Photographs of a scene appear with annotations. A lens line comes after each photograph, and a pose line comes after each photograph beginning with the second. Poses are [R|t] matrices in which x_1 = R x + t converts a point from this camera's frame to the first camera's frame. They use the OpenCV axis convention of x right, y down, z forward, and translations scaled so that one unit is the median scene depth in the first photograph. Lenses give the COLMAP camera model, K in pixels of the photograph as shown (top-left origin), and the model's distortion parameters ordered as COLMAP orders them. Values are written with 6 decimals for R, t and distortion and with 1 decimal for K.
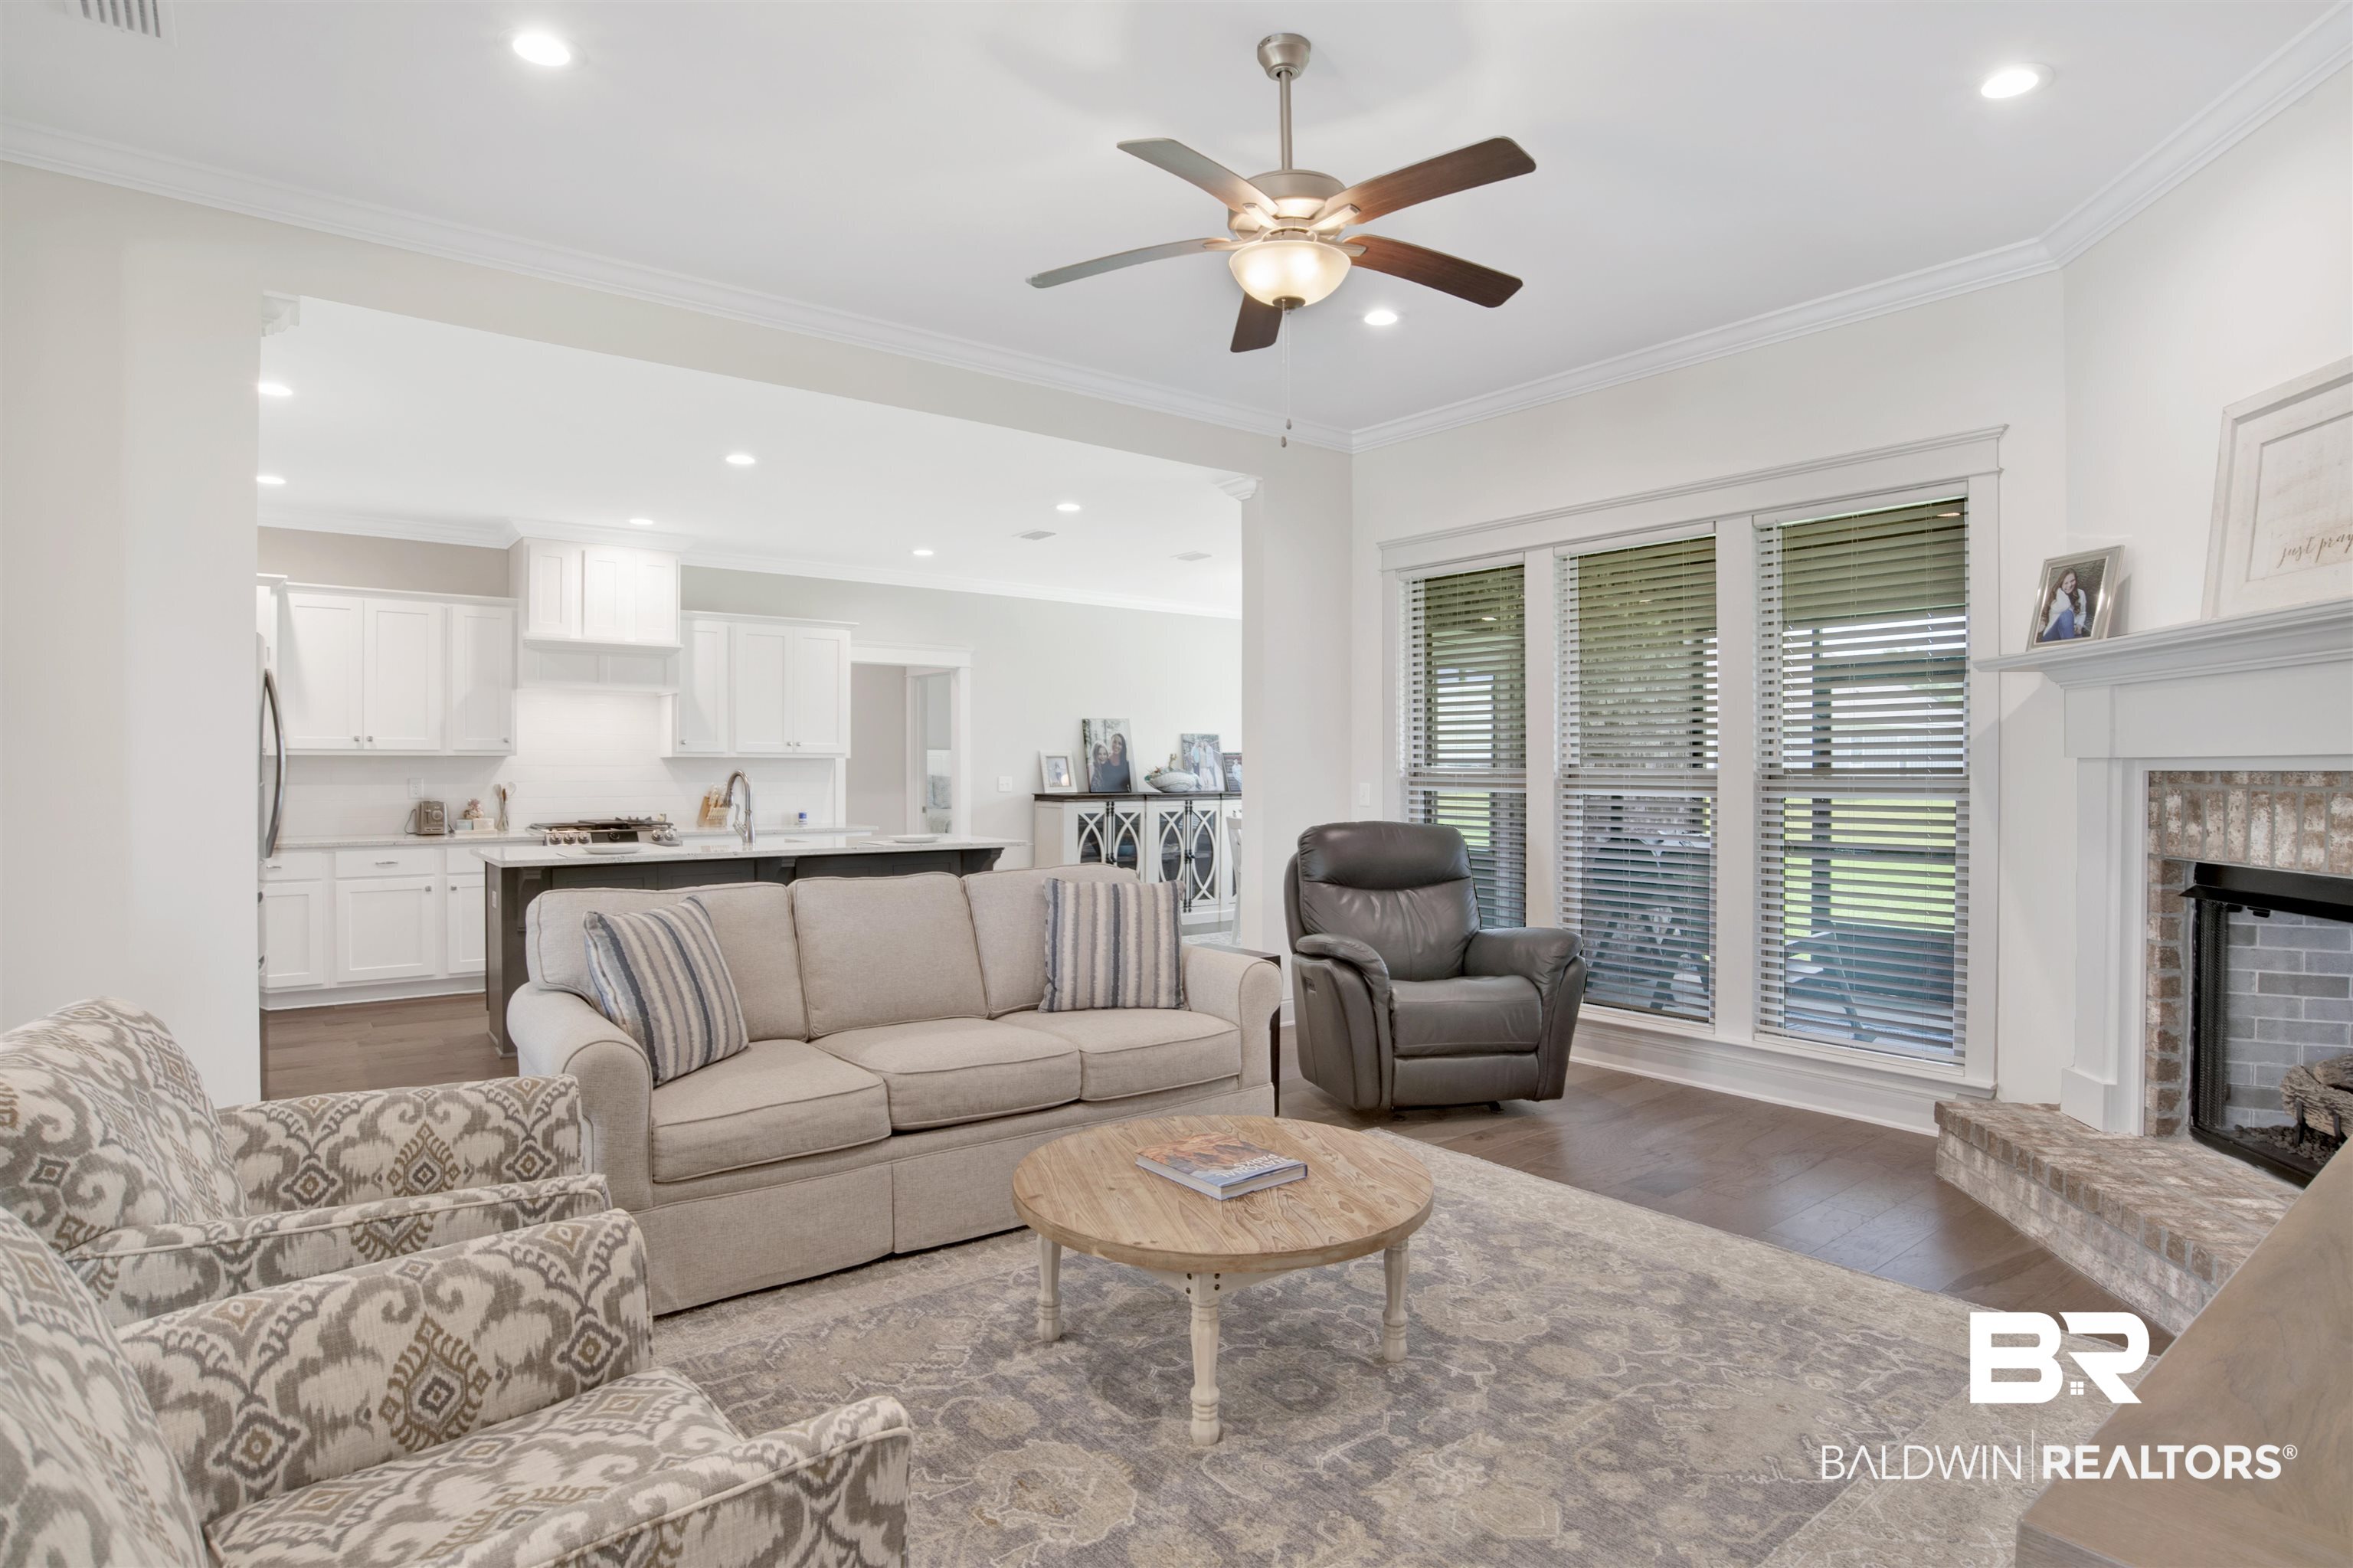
lens RADIAL K [[1220.2, 0, 1189.1], [0, 1220.2, 763.9], [0, 0, 1]] dist [-0.076499, 0.027968]
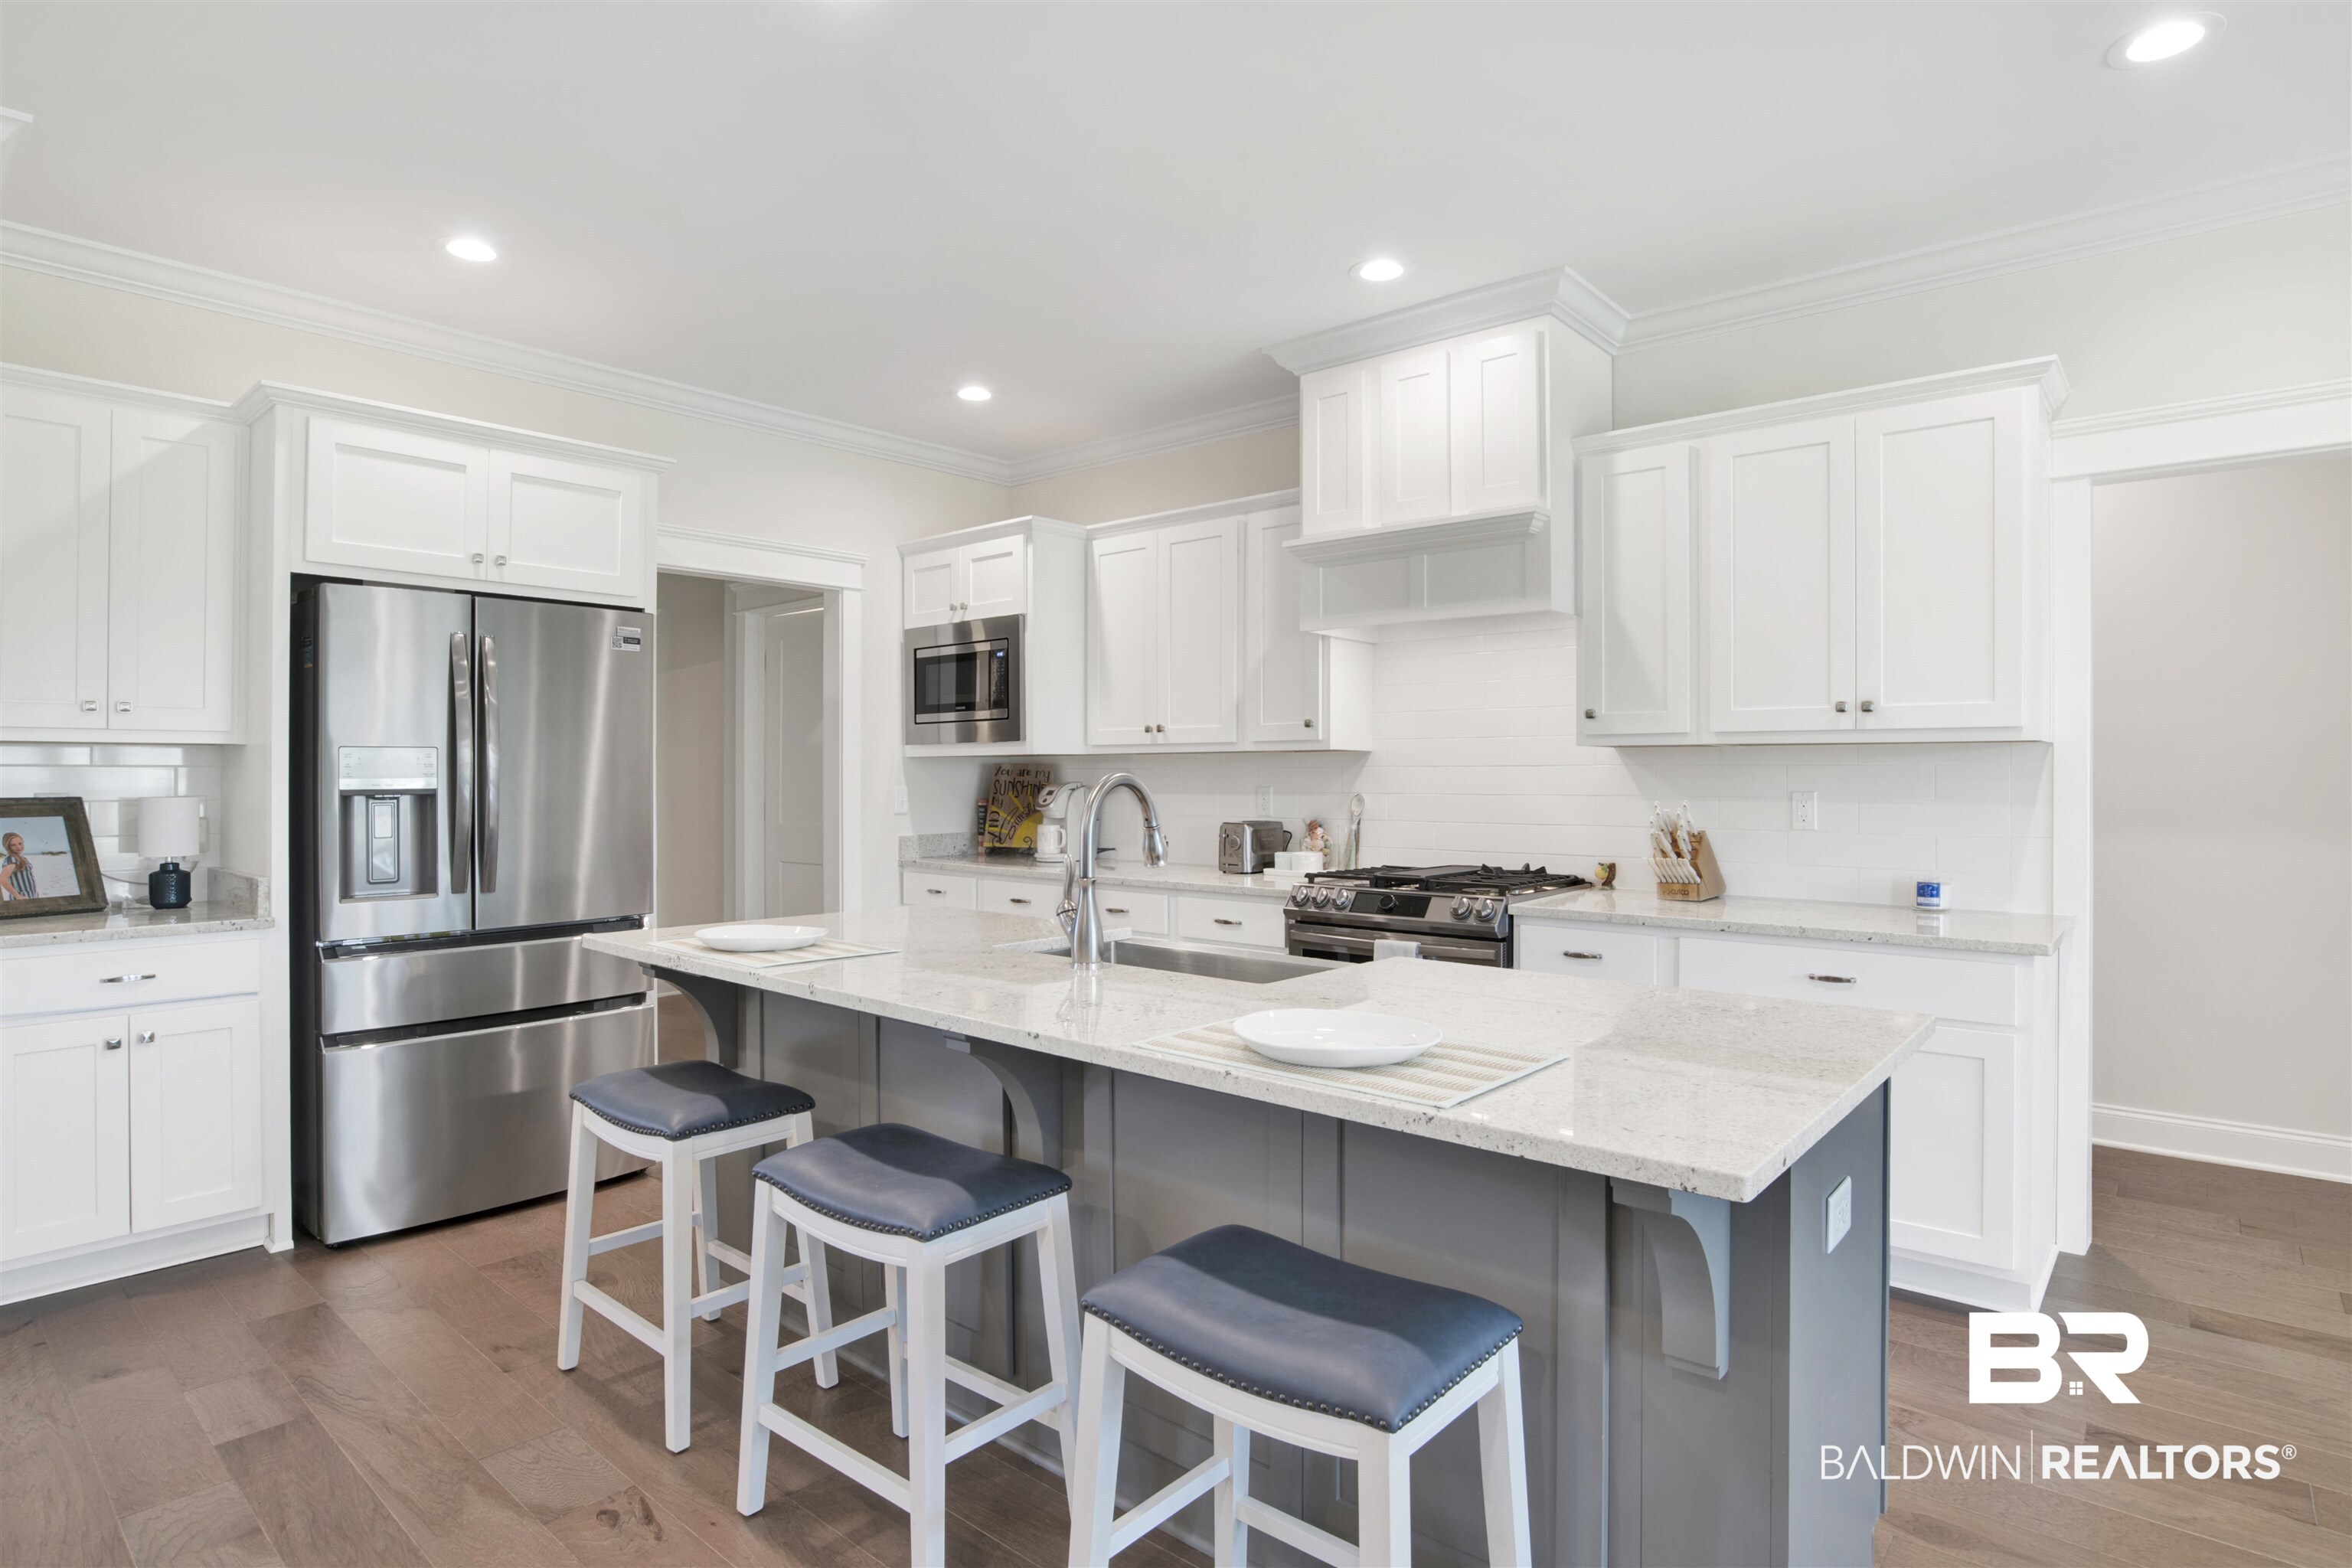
lens RADIAL K [[1219.6, 0, 1188.6], [0, 1219.6, 763.9], [0, 0, 1]] dist [-0.076499, 0.027968]
pose [[0.193189, -0.007943, -0.981129, 0.013212], [0.002943, 0.999967, -0.007516, 0.004585], [0.981157, -0.001436, 0.193206, 0.737629]]
